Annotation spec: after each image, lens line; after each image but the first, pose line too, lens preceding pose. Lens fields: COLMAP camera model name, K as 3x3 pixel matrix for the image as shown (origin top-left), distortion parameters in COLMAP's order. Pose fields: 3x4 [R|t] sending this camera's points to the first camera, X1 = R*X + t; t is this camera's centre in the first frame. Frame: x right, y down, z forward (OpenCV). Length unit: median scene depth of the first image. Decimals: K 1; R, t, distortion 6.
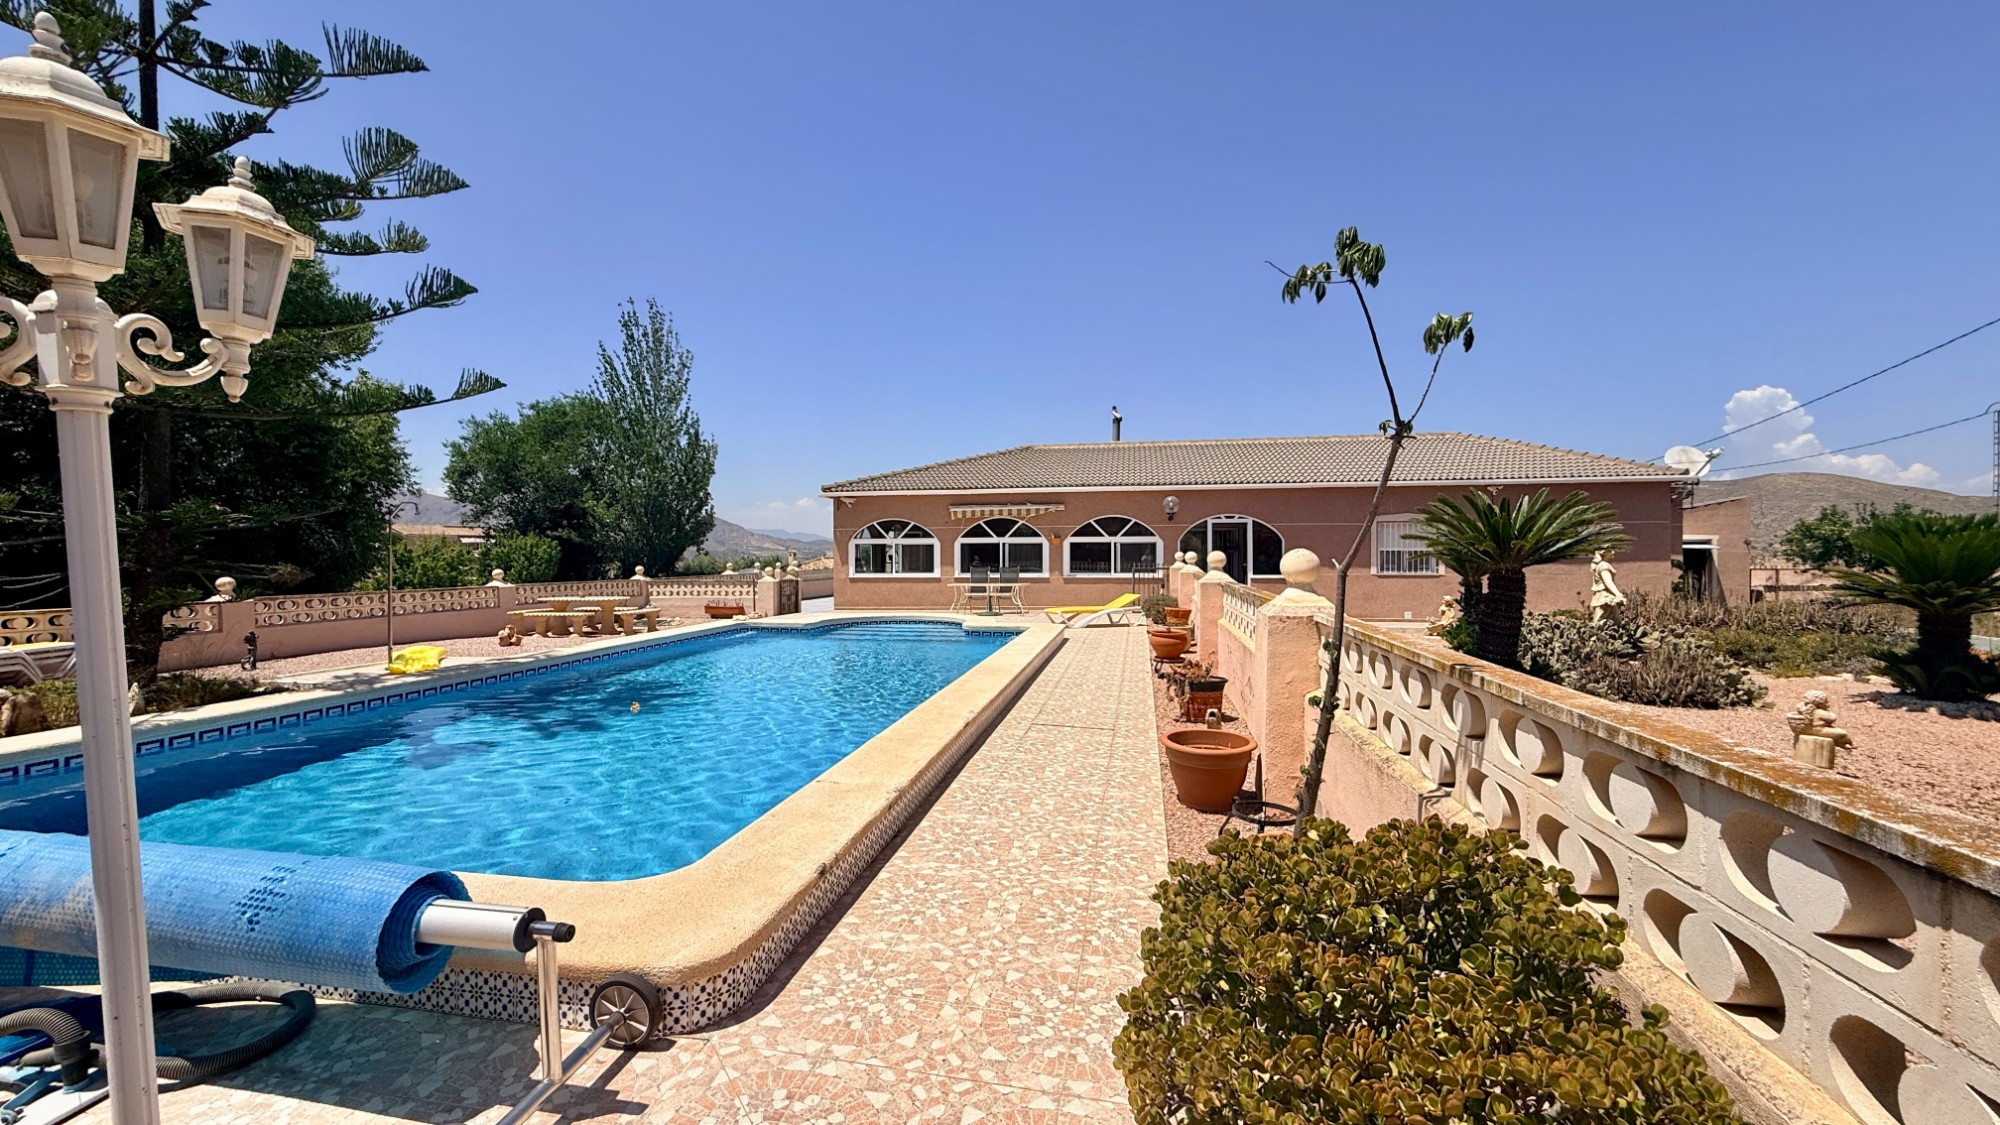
lens RADIAL K [[796.0, 0, 992.7], [0, 796.0, 558.3], [0, 0, 1]] dist [0.001278, -0.000296]
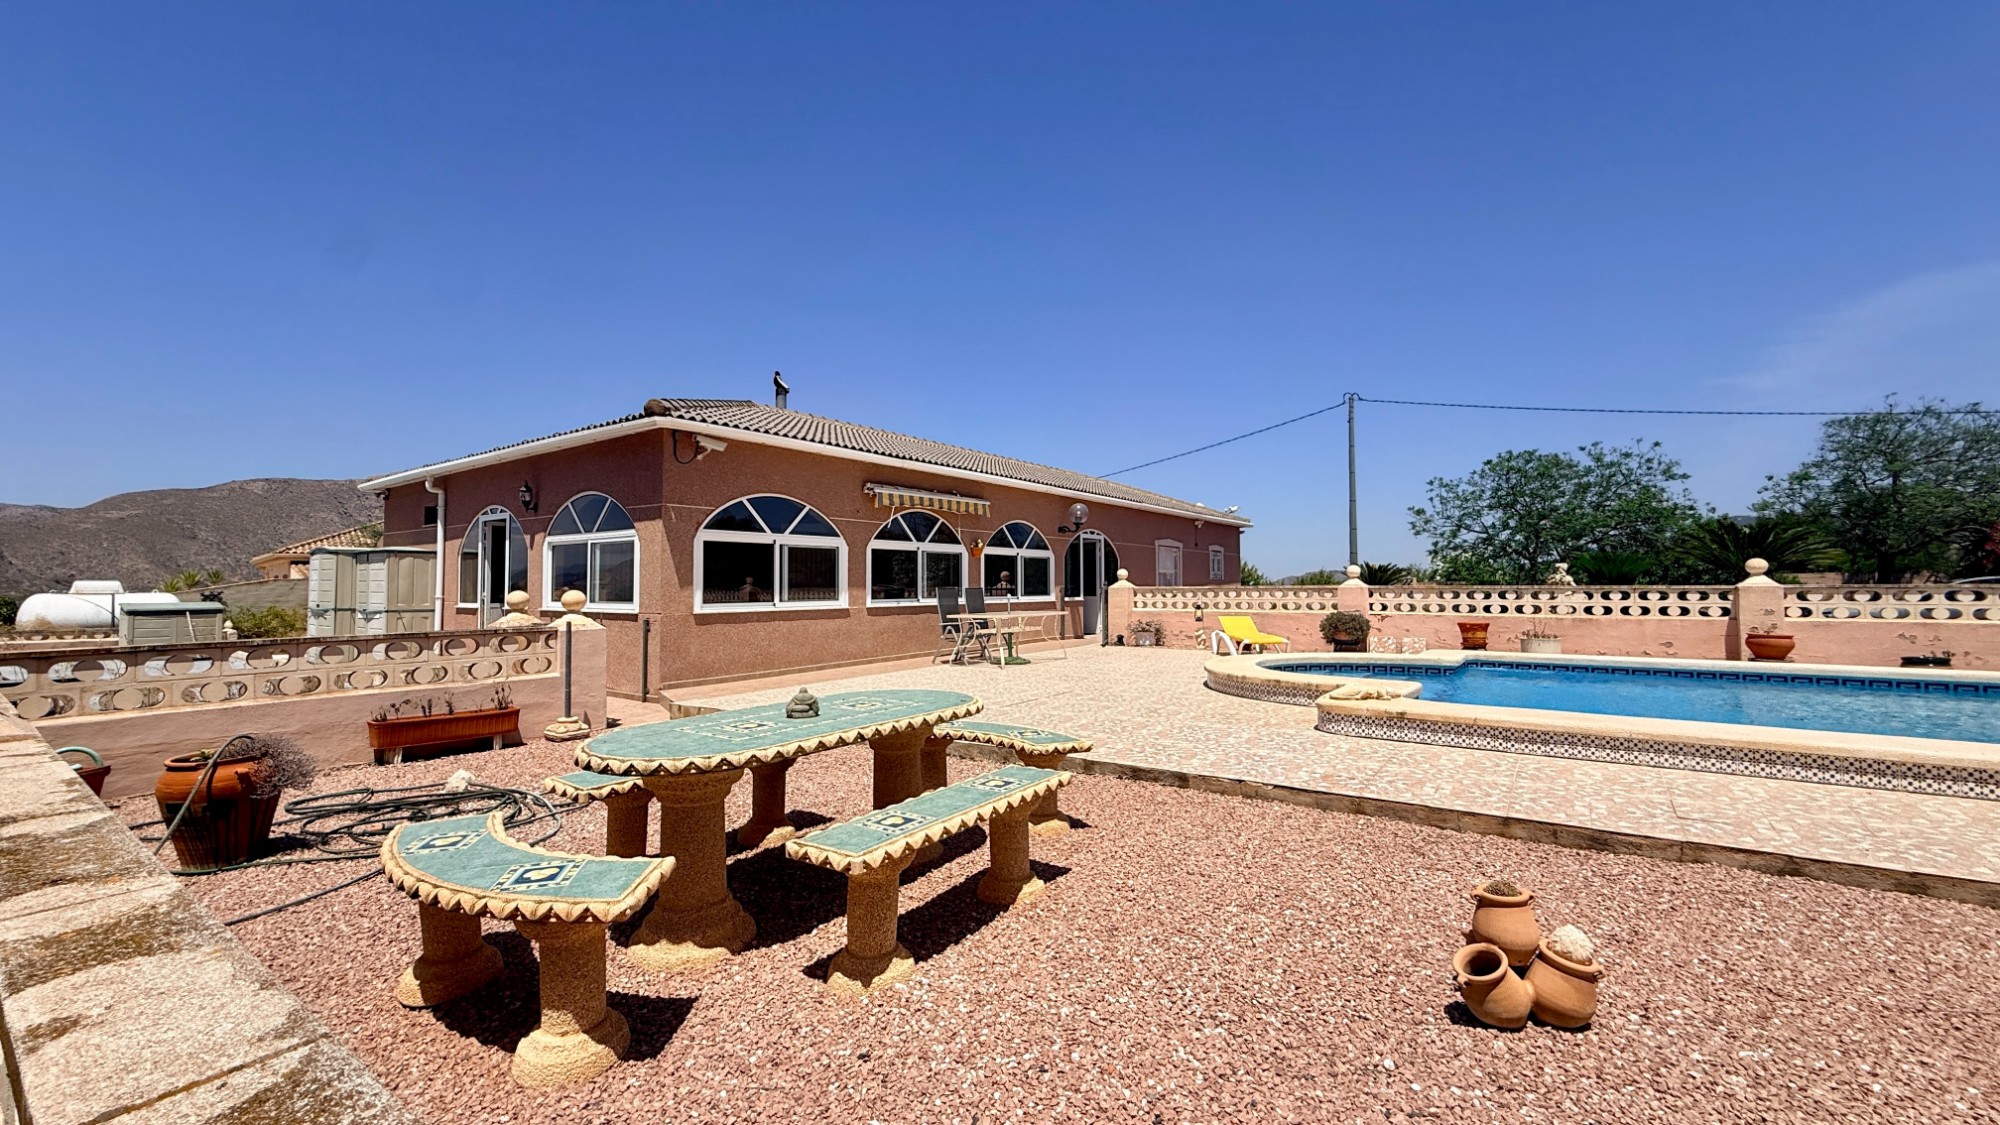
lens RADIAL K [[796.0, 0, 992.7], [0, 796.0, 558.3], [0, 0, 1]] dist [0.001278, -0.000296]
pose [[0.431974, 0.033894, 0.901249, -0.544544], [0.007988, 0.999111, -0.041403, 0.013439], [-0.901851, 0.025084, 0.431319, 0.688406]]
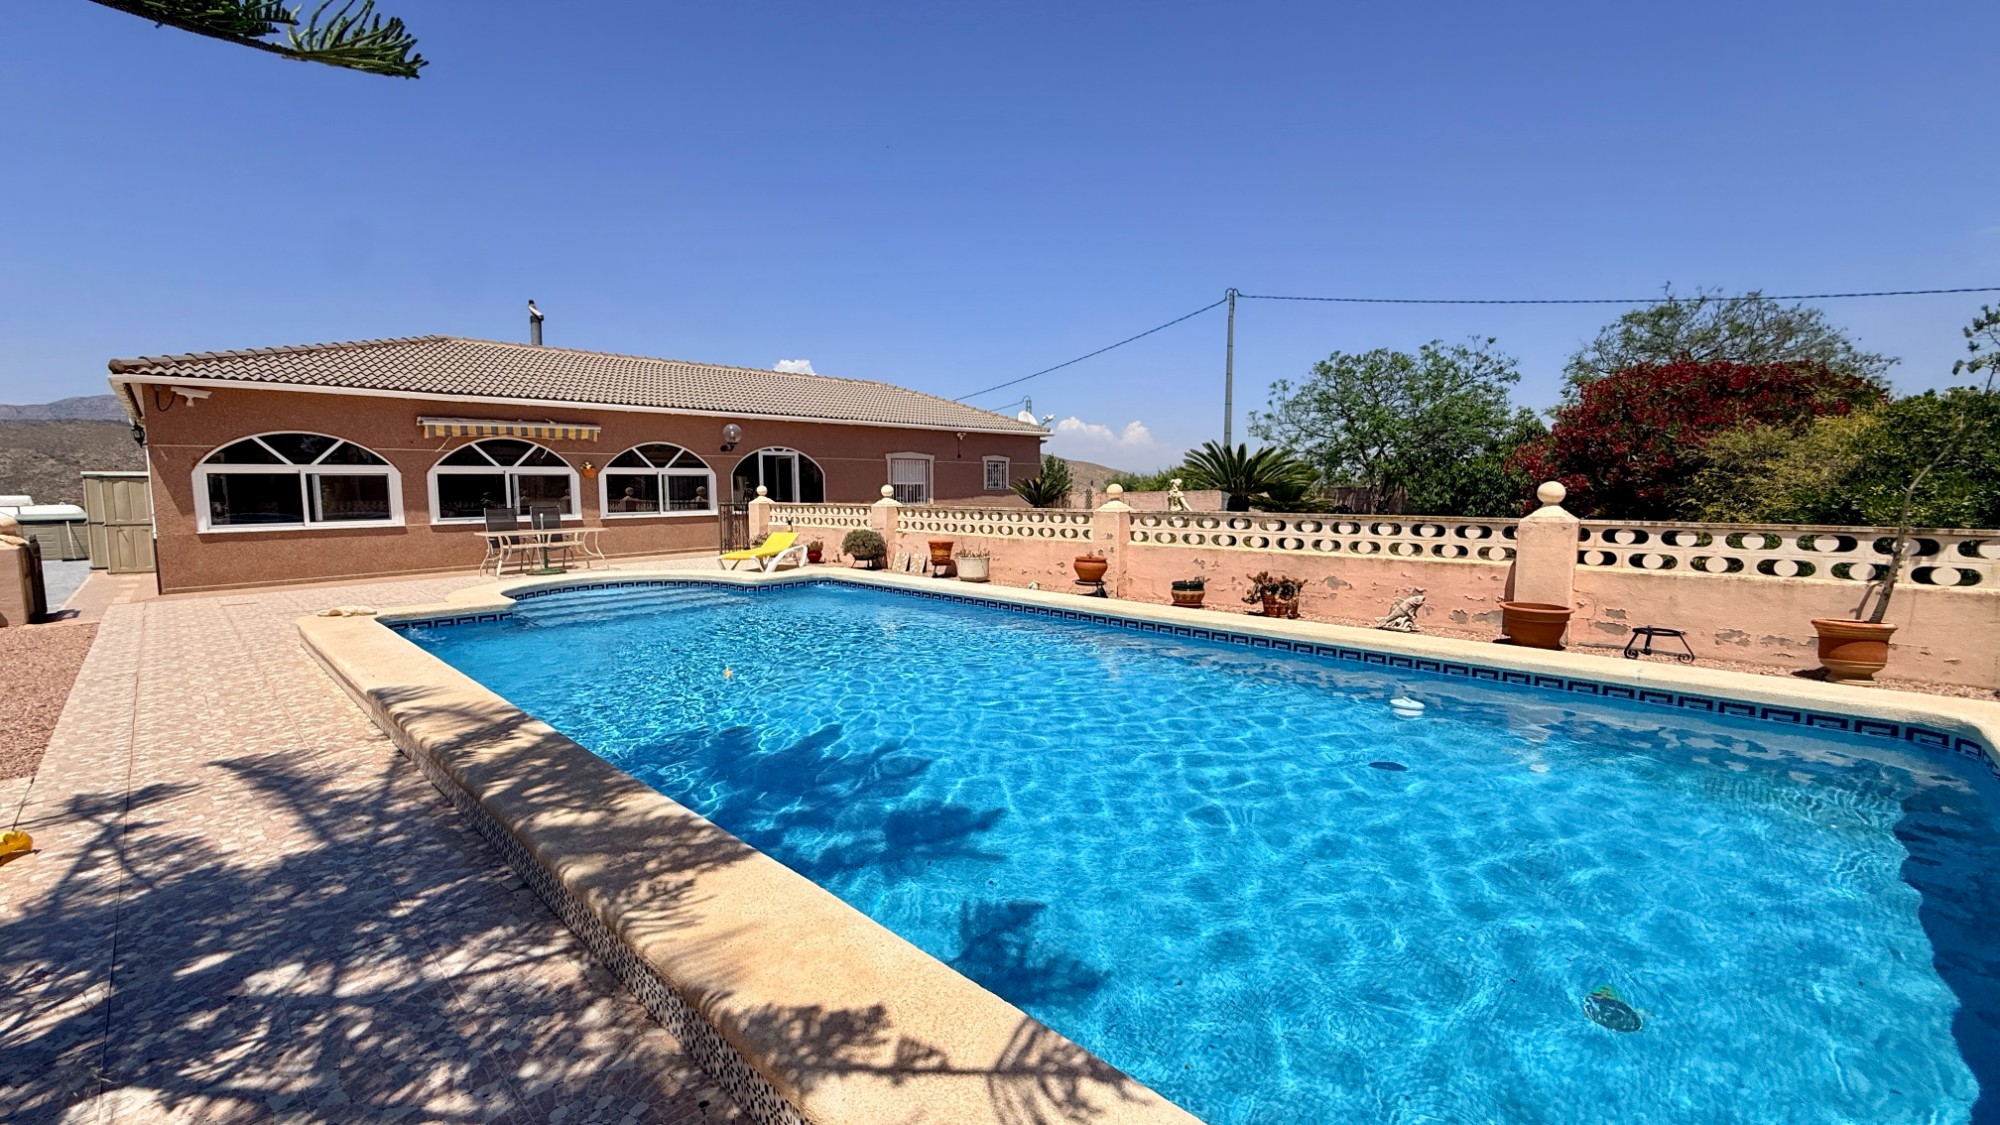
lens RADIAL K [[796.0, 0, 992.7], [0, 796.0, 558.3], [0, 0, 1]] dist [0.001278, -0.000296]
pose [[0.546974, -0.078293, 0.833481, -0.361858], [0.010041, 0.996159, 0.086985, -0.001771], [-0.837090, -0.039210, 0.545659, 0.242122]]
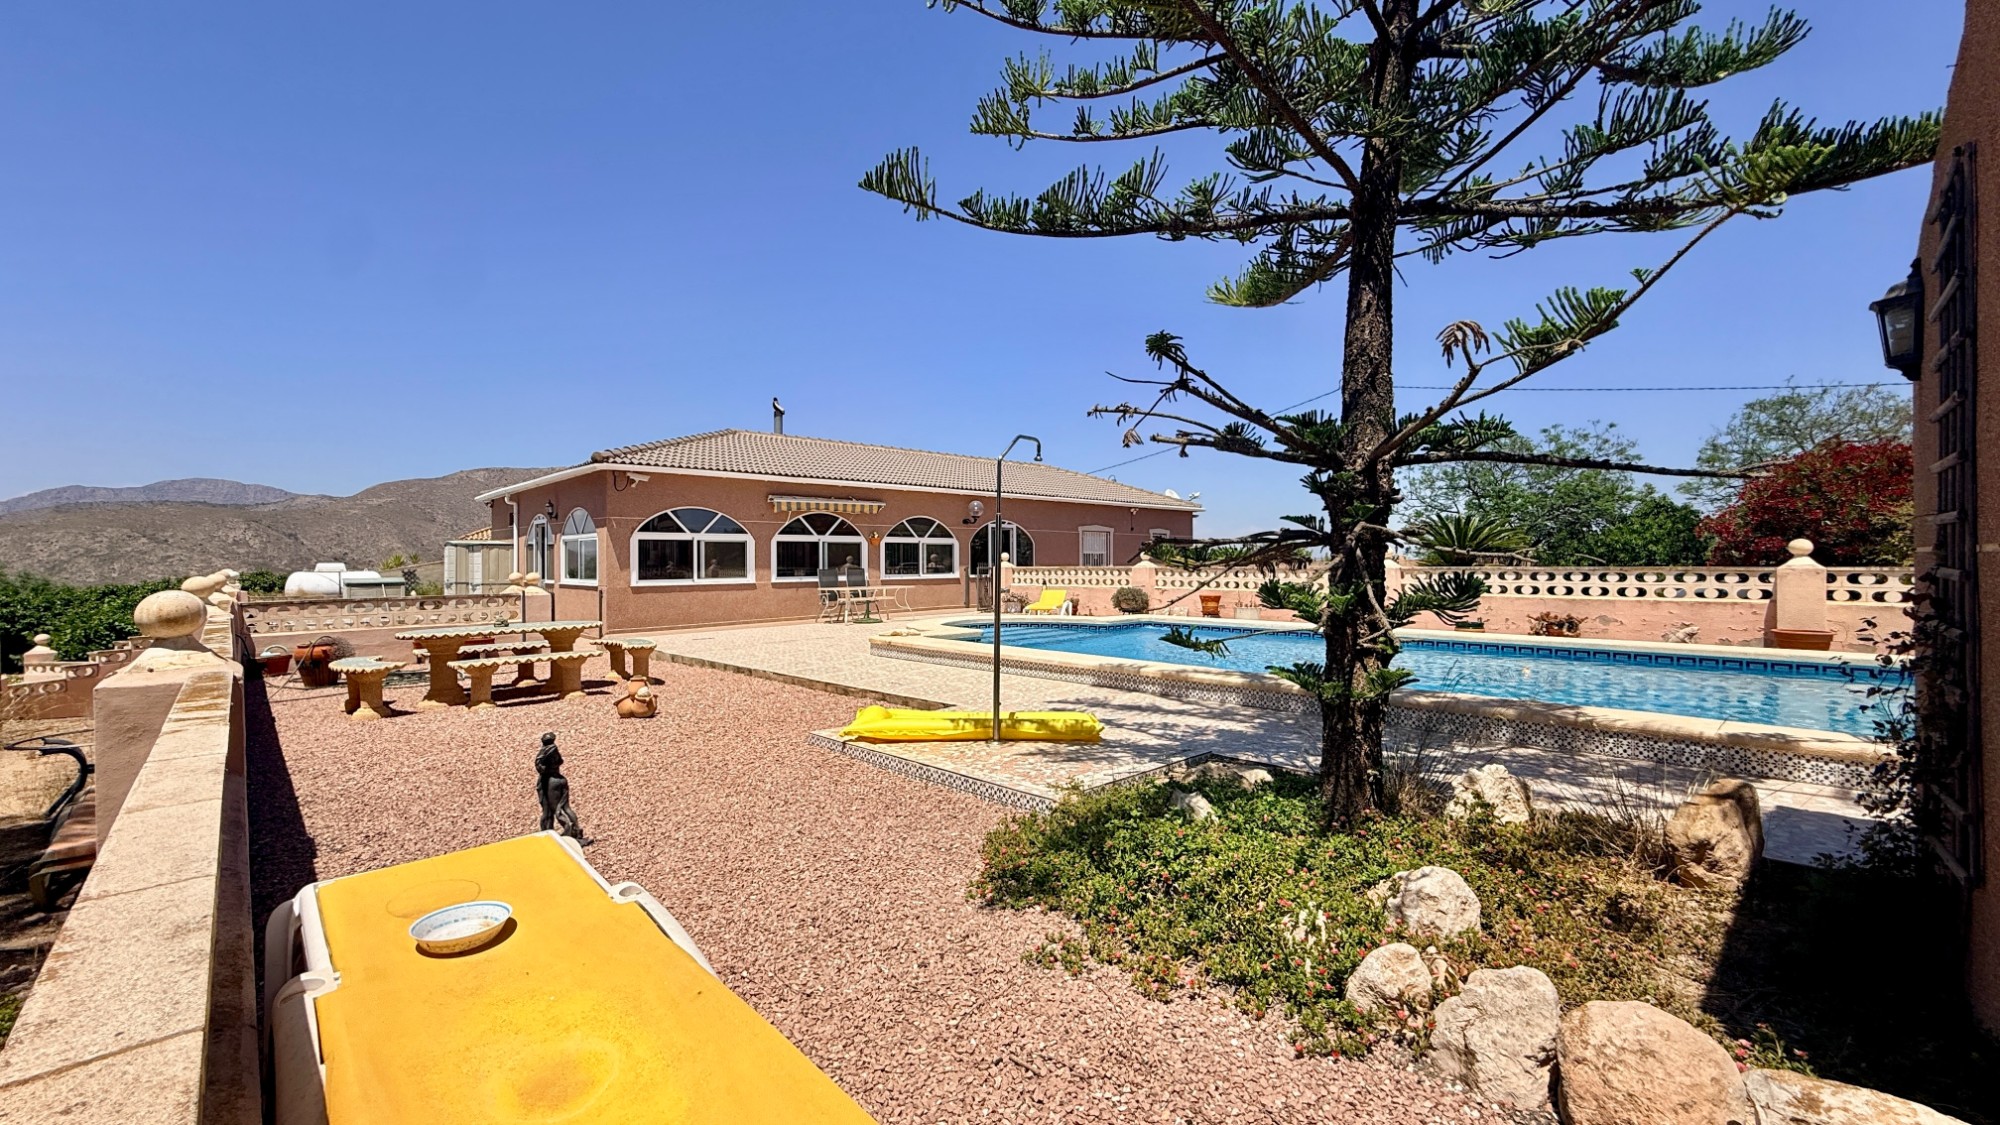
lens RADIAL K [[796.0, 0, 992.7], [0, 796.0, 558.3], [0, 0, 1]] dist [0.001278, -0.000296]
pose [[0.582888, 0.003706, 0.812544, -0.599261], [0.009061, 0.999898, -0.011060, 0.010386], [-0.812502, 0.013809, 0.582795, 0.346127]]
